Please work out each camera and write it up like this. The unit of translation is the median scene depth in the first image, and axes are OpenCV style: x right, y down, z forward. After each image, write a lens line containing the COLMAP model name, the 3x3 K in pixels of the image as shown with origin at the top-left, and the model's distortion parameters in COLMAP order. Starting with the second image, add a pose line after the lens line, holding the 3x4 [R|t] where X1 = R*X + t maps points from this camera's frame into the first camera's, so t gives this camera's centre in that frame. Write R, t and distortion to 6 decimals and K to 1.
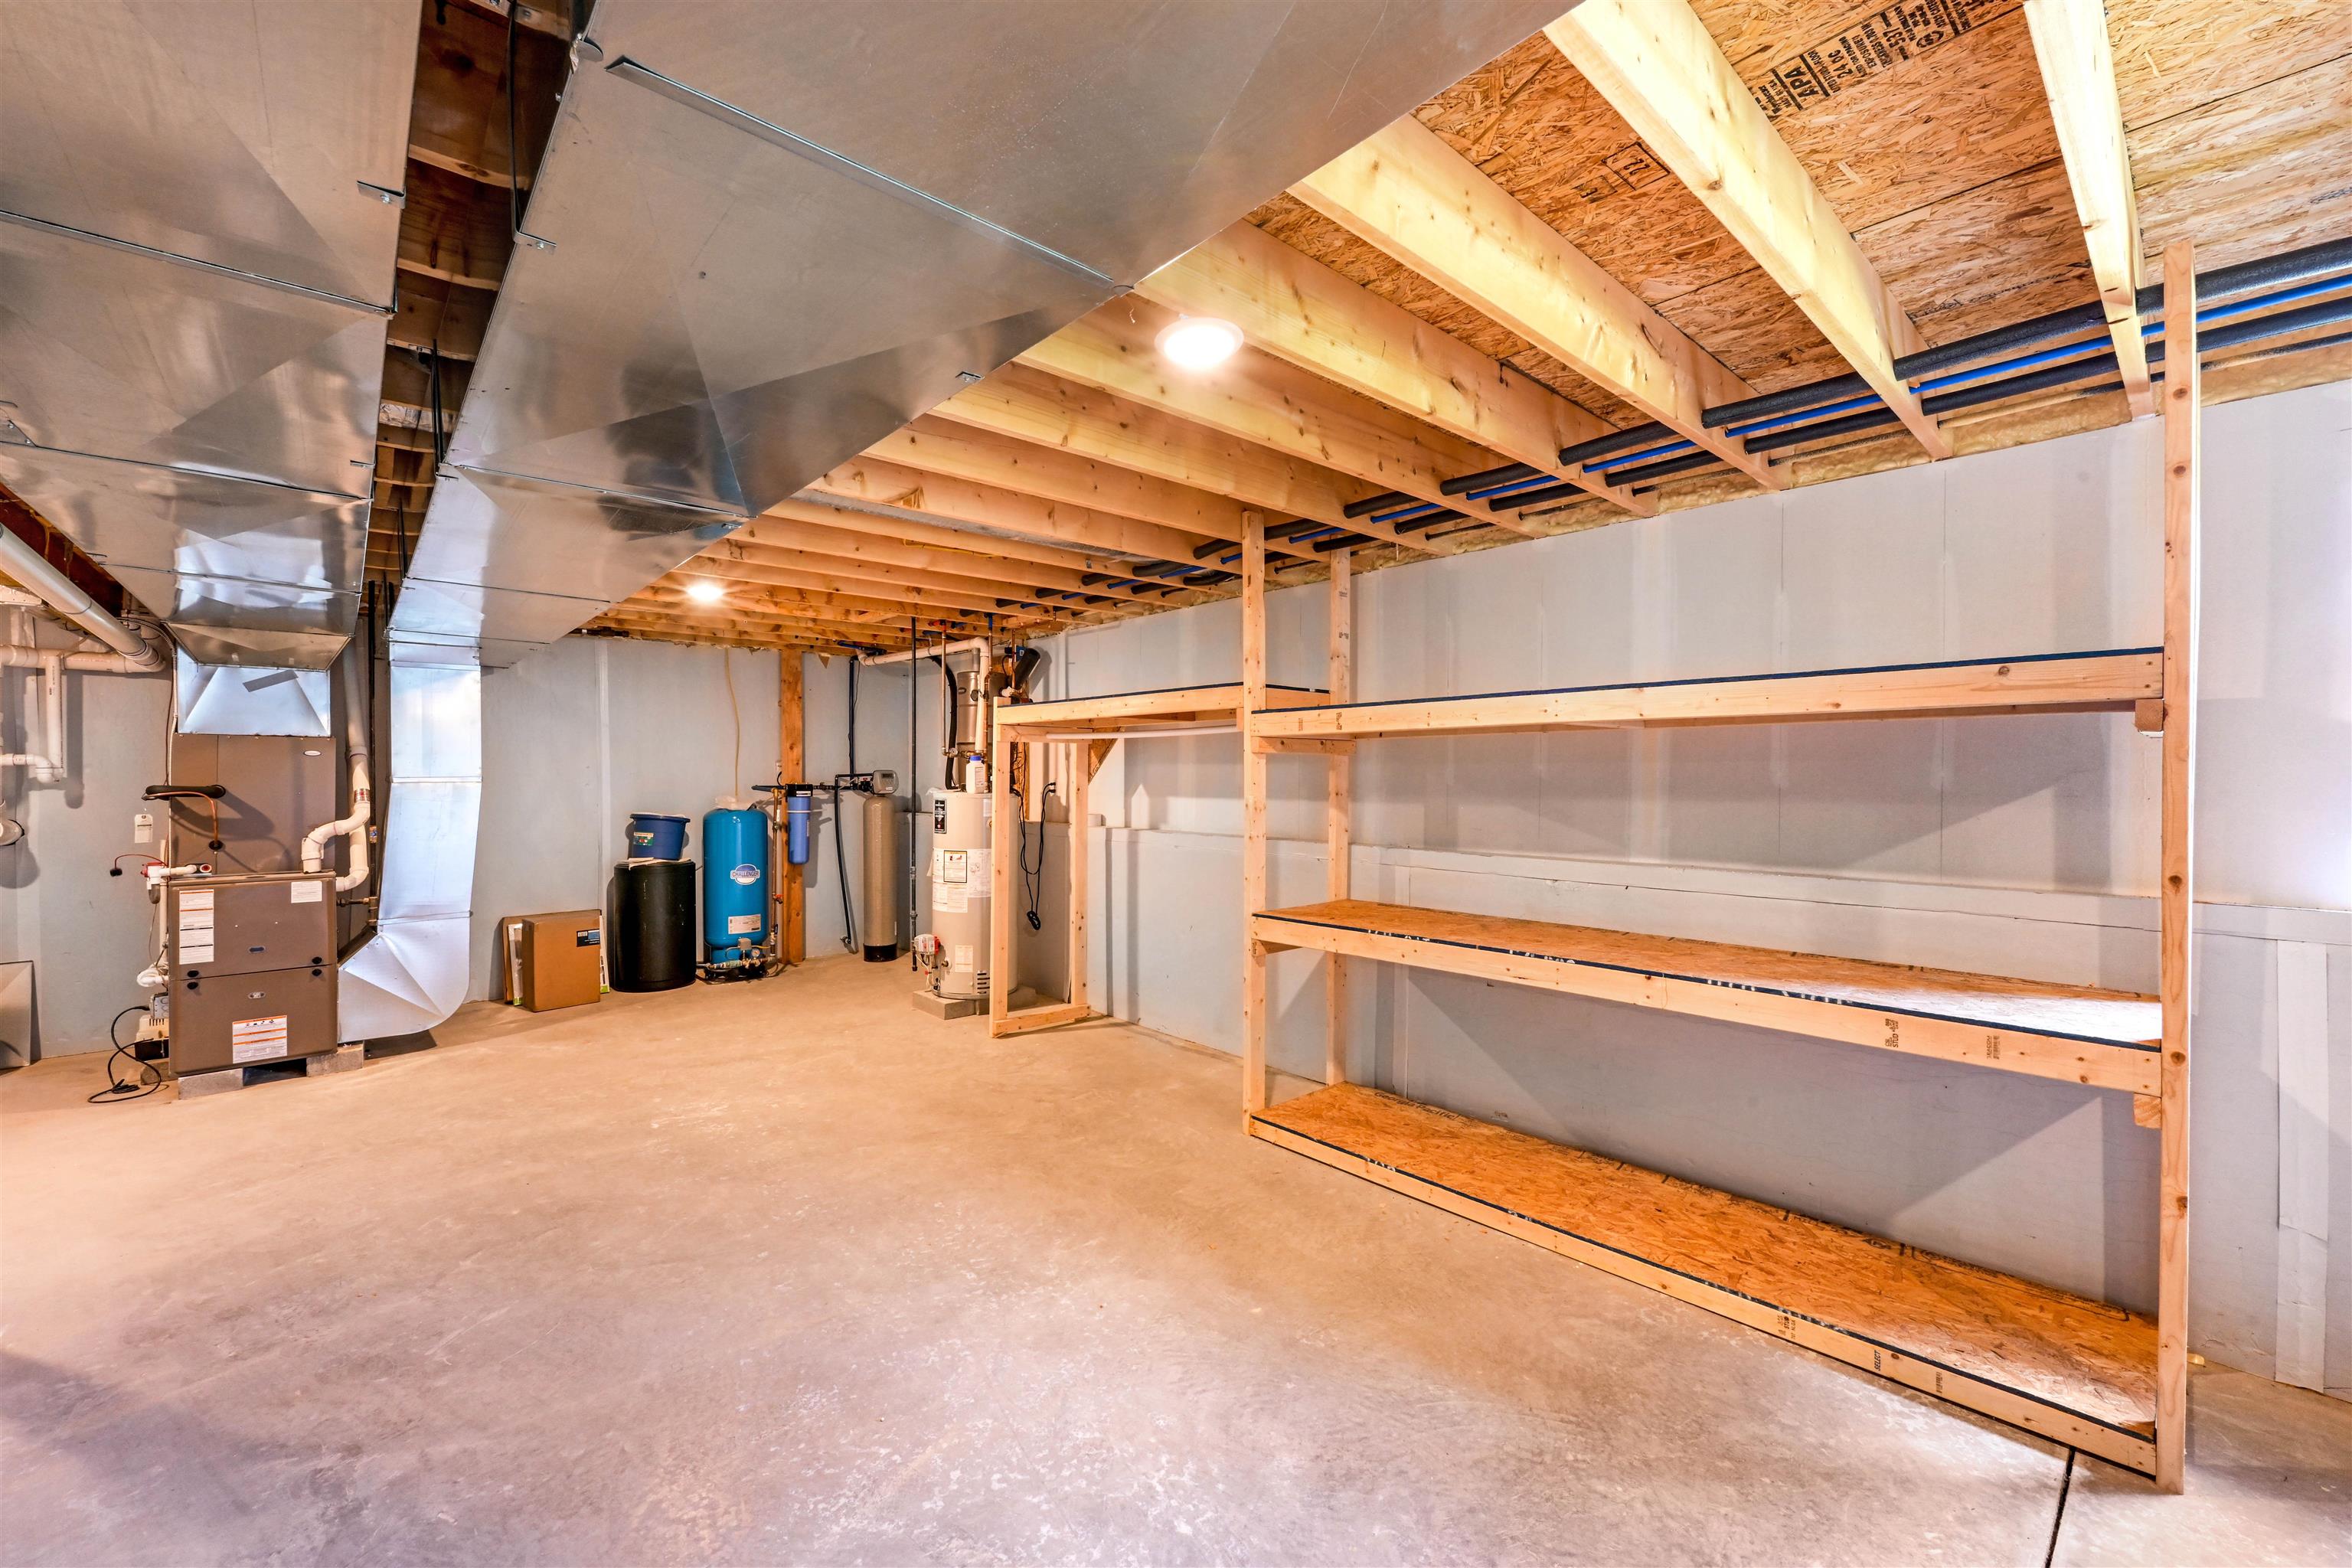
lens RADIAL K [[944.5, 0, 1168.5], [0, 944.5, 784.6], [0, 0, 1]] dist [-0.000830, 0.001086]
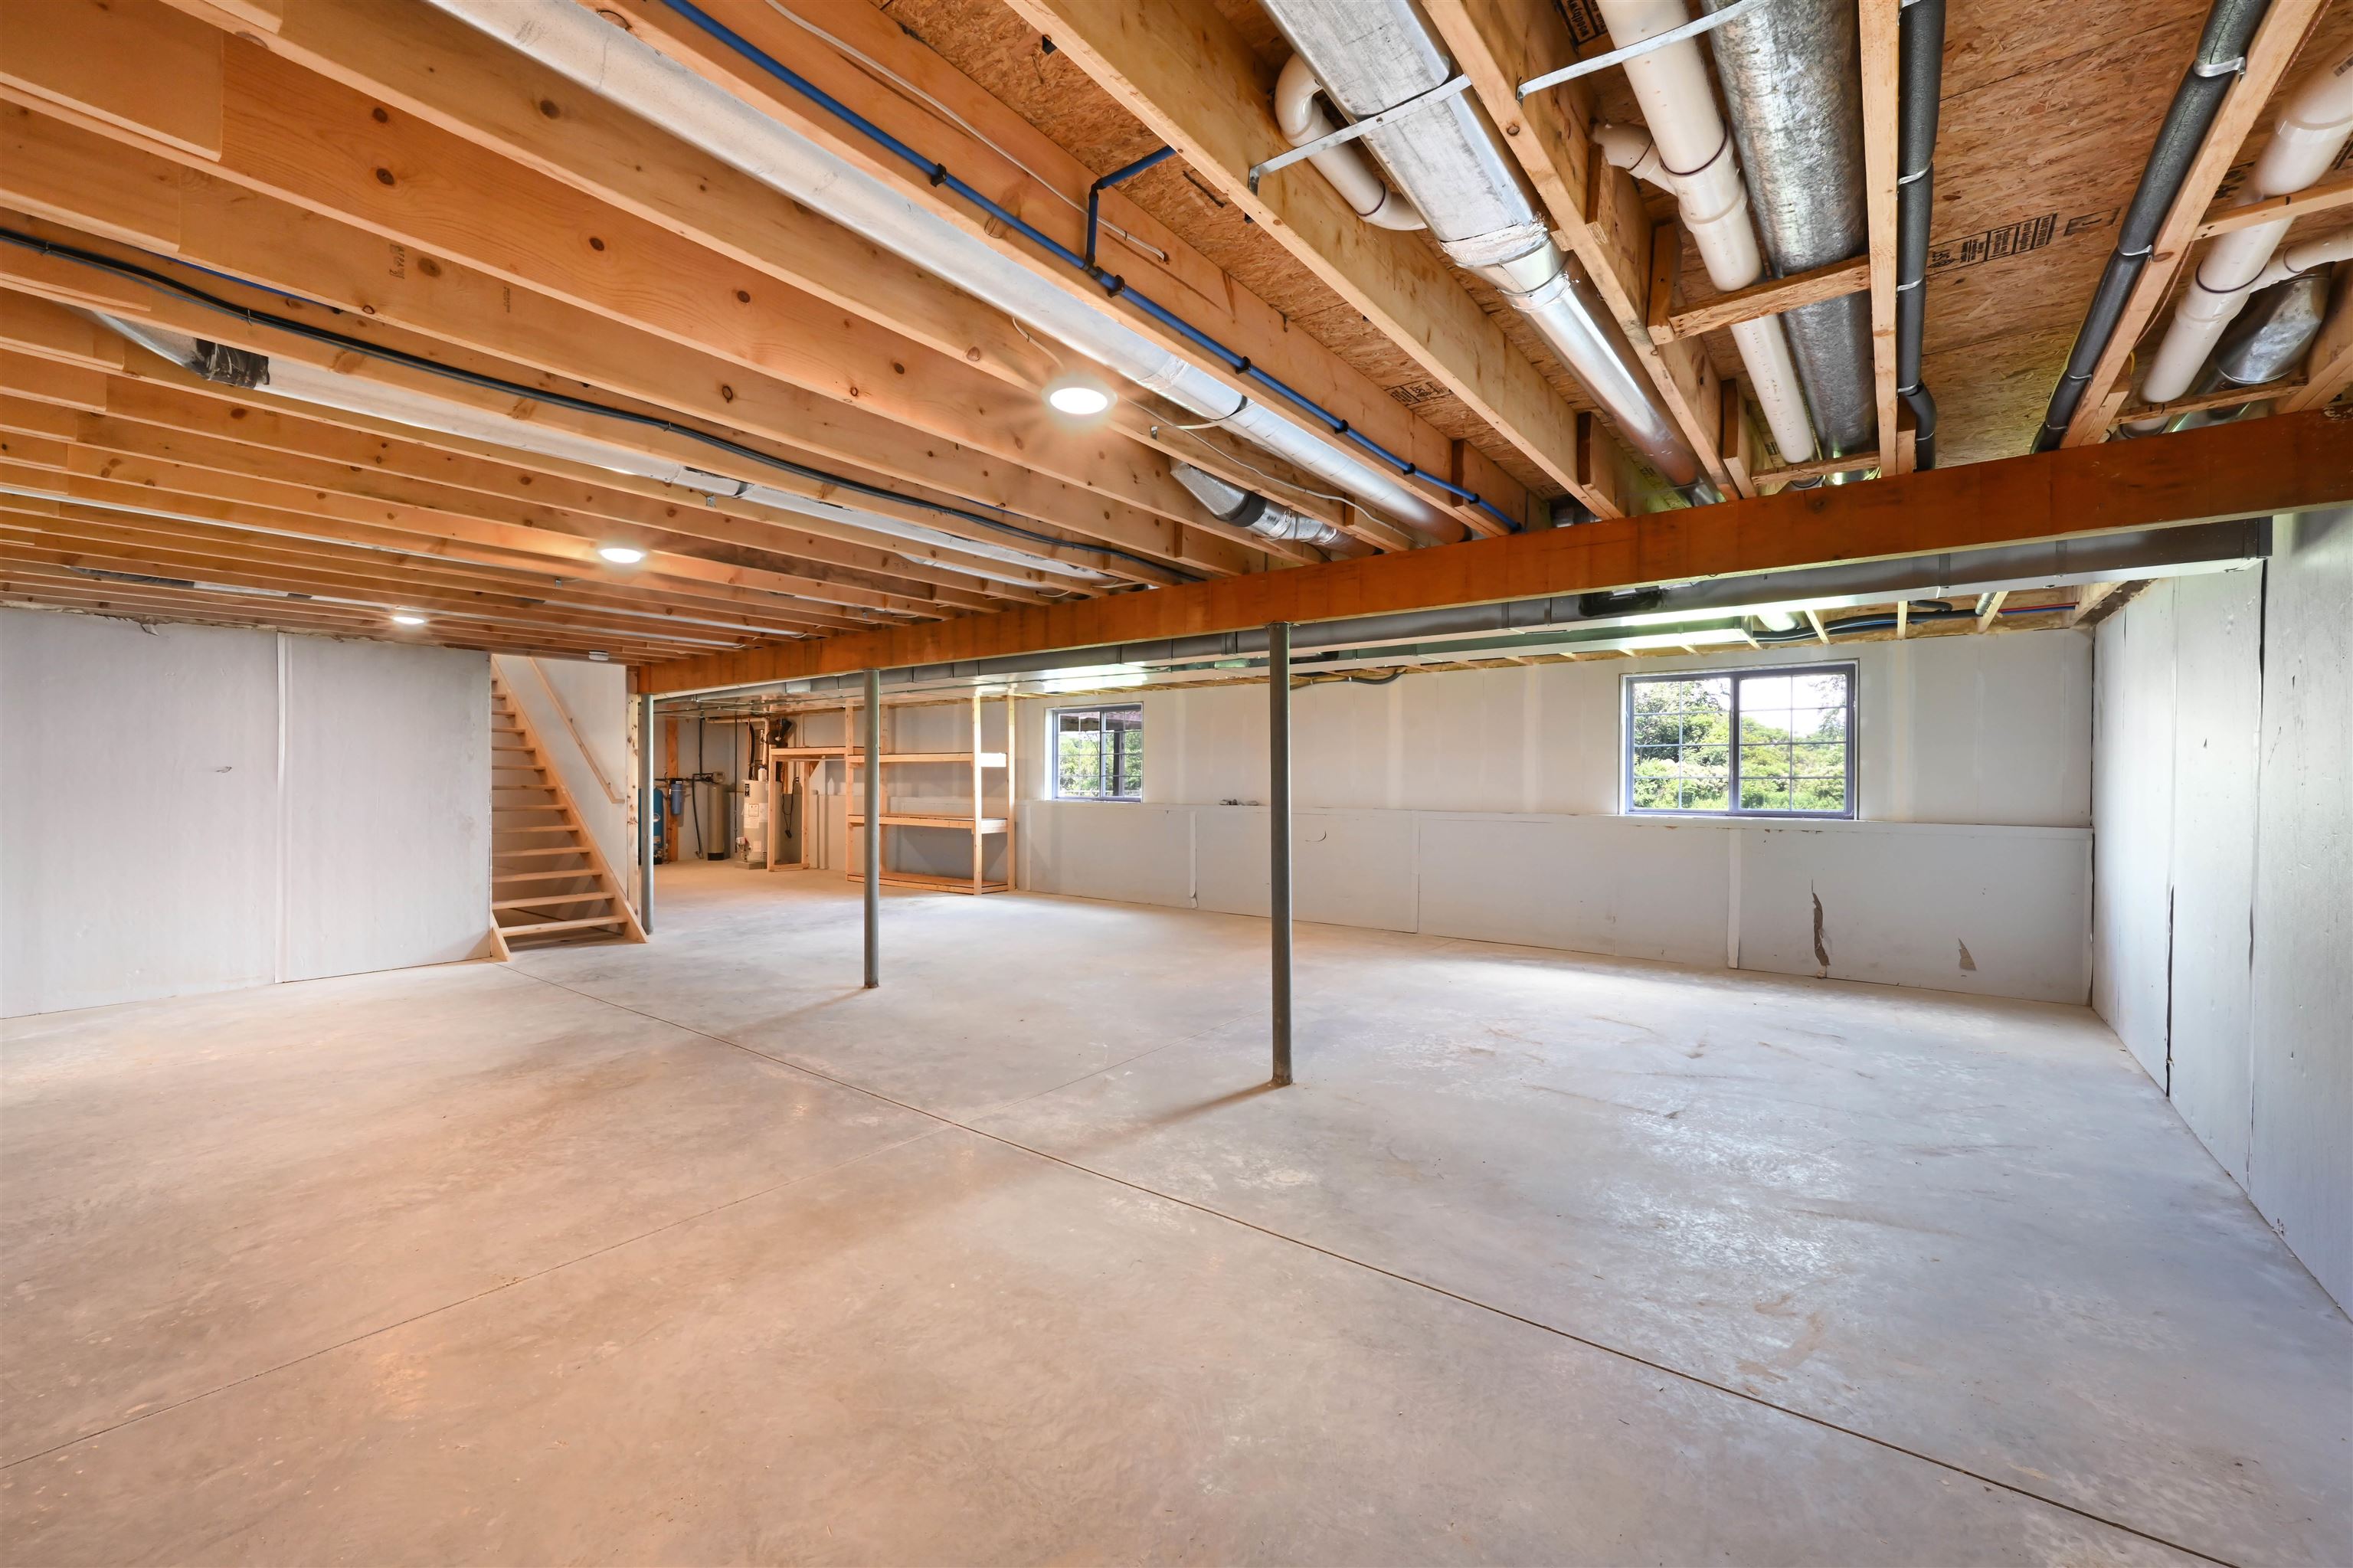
lens RADIAL K [[944.9, 0, 1192.3], [0, 944.9, 784.1], [0, 0, 1]] dist [-0.000830, 0.001086]
pose [[0.977176, 0.002746, 0.212414, 0.383077], [-0.001466, 0.999980, -0.006184, 0.030463], [-0.212426, 0.005731, 0.977160, -1.711433]]
